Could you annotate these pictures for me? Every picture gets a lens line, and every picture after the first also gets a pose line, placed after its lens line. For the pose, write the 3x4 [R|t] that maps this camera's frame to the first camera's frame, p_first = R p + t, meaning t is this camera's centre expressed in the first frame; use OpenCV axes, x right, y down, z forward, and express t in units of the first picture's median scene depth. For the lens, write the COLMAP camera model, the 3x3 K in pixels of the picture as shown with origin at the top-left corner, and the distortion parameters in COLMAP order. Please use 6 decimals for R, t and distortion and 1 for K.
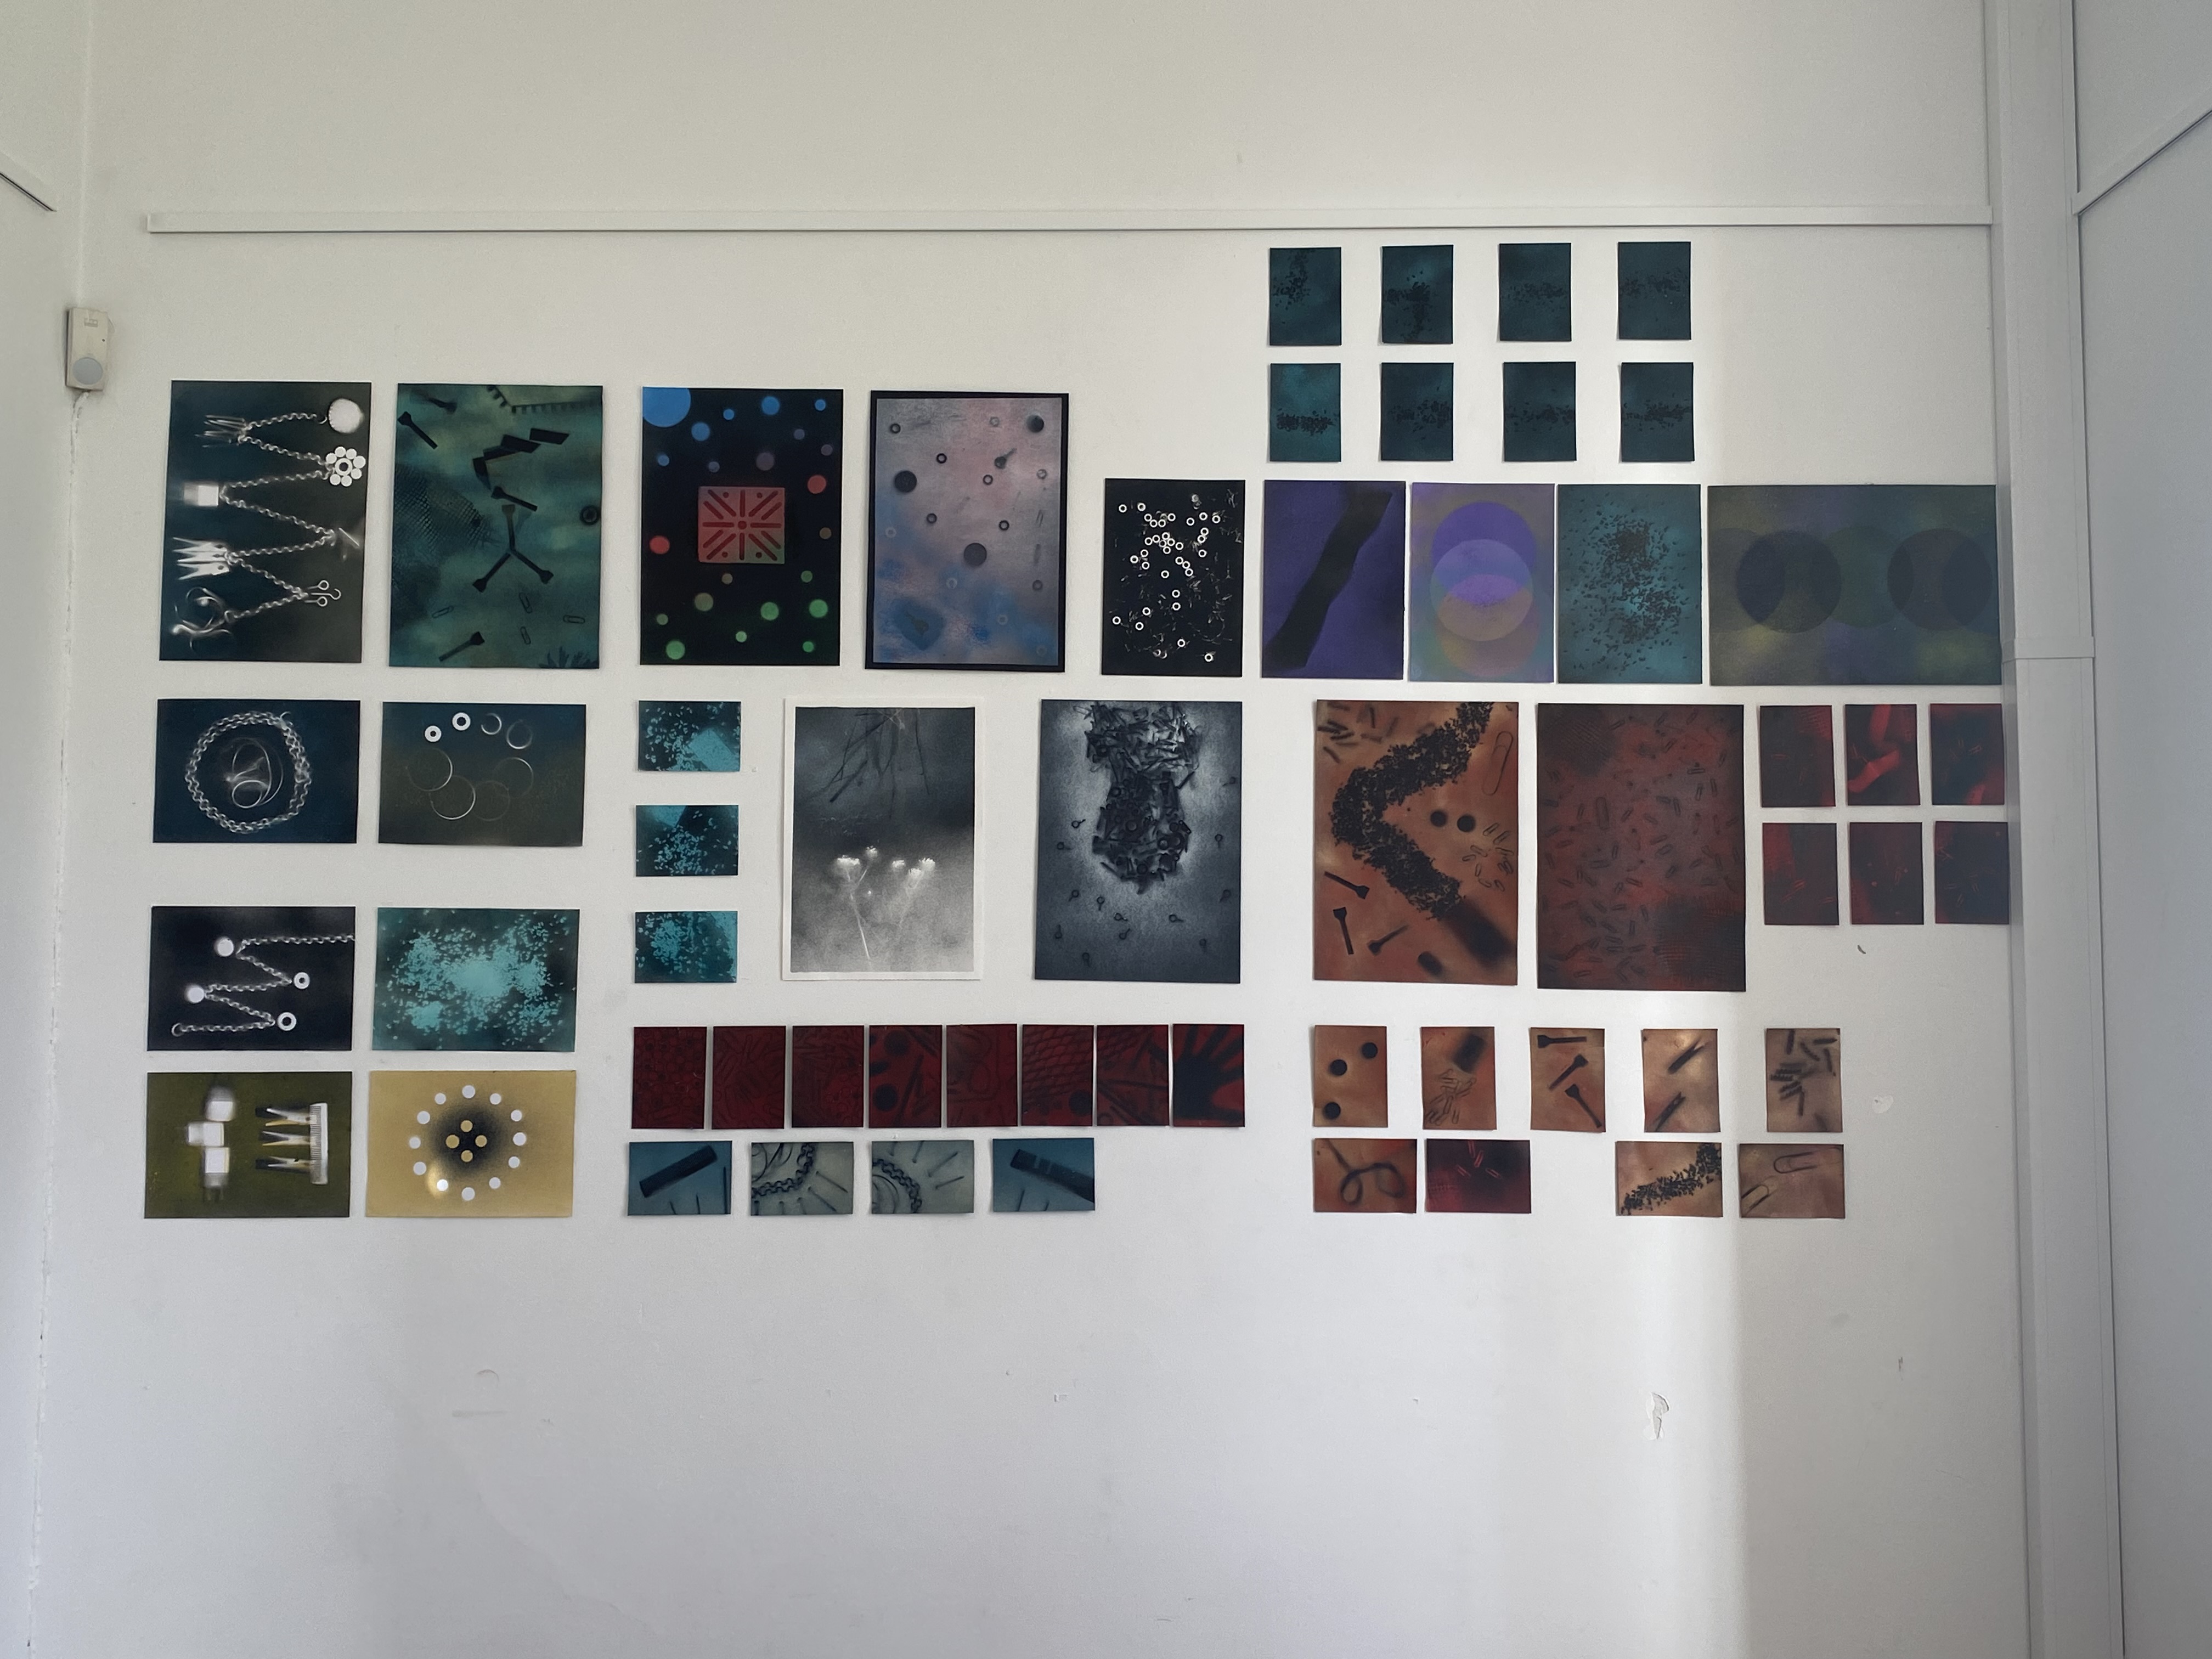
lens RADIAL K [[2186.7, 0, 1111.4], [0, 2186.7, 813.0], [0, 0, 1]] dist [0.049117, 0.000000]
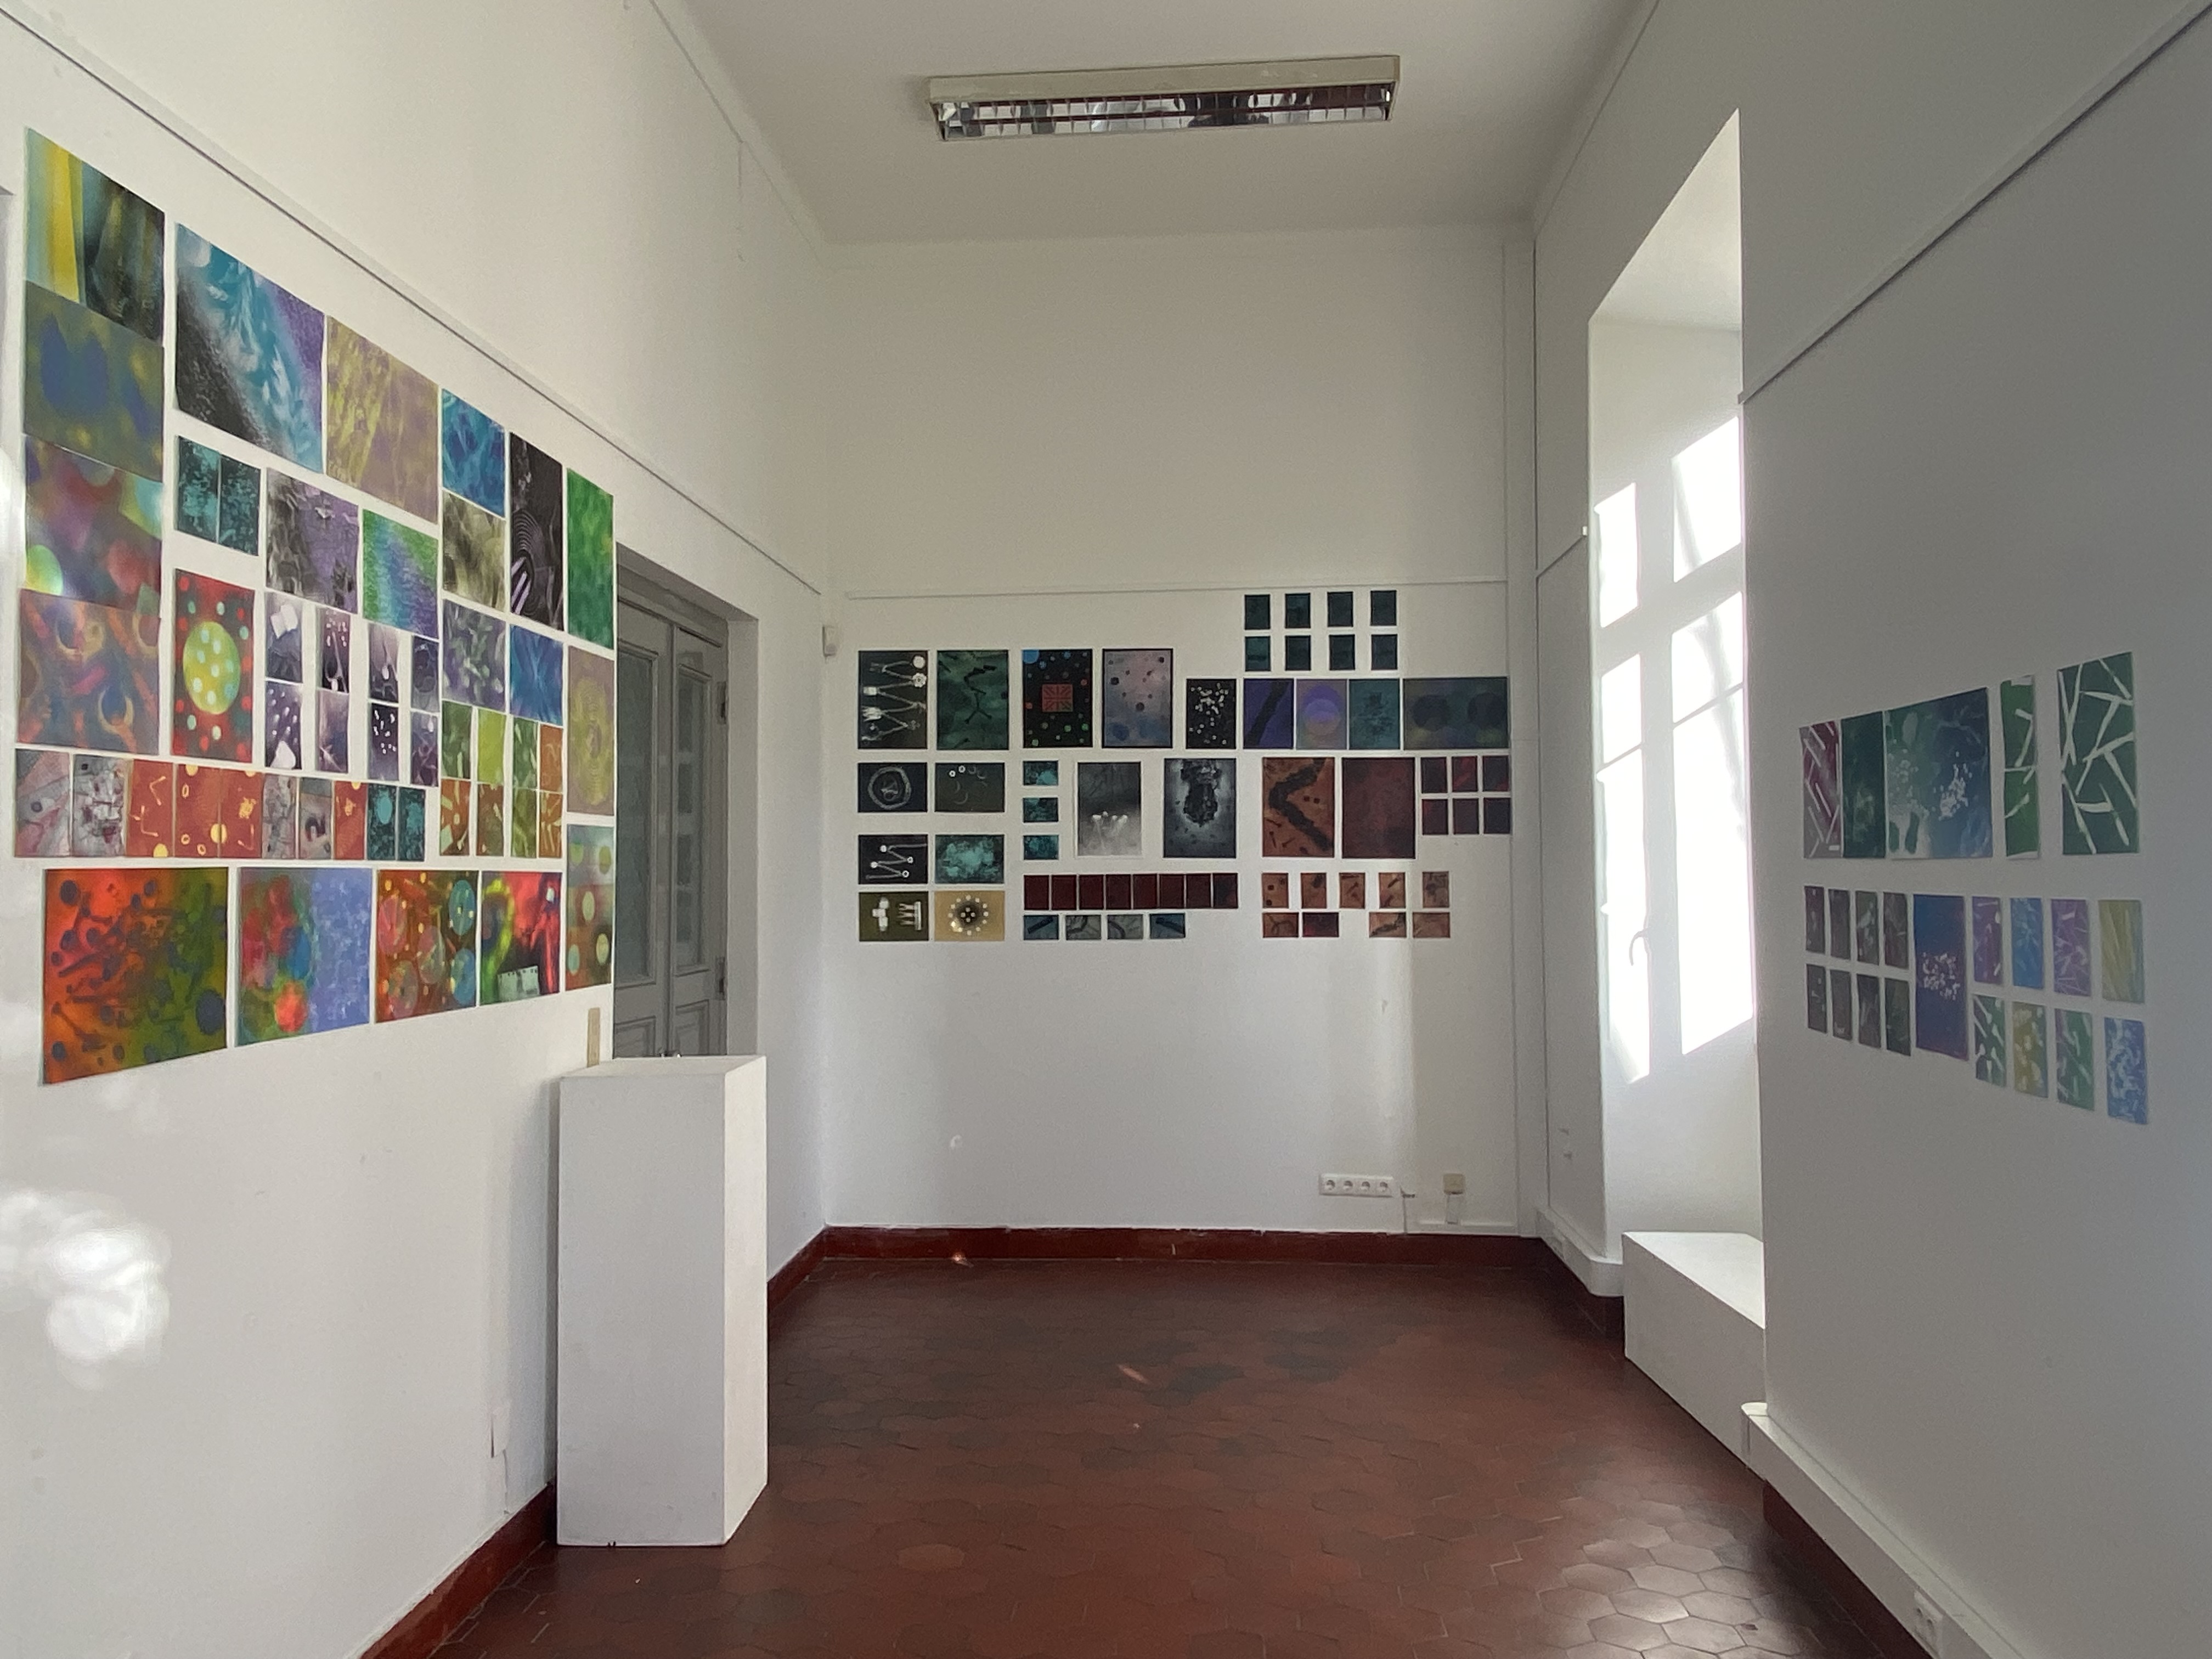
lens RADIAL K [[1550.6, 0, 1092.3], [0, 1550.6, 837.1], [0, 0, 1]] dist [0.008417, 0.021580]
pose [[0.997840, -0.010911, -0.064784, 0.003386], [0.013987, 0.998787, 0.047215, -0.046216], [0.064190, -0.048019, 0.996782, -1.005001]]
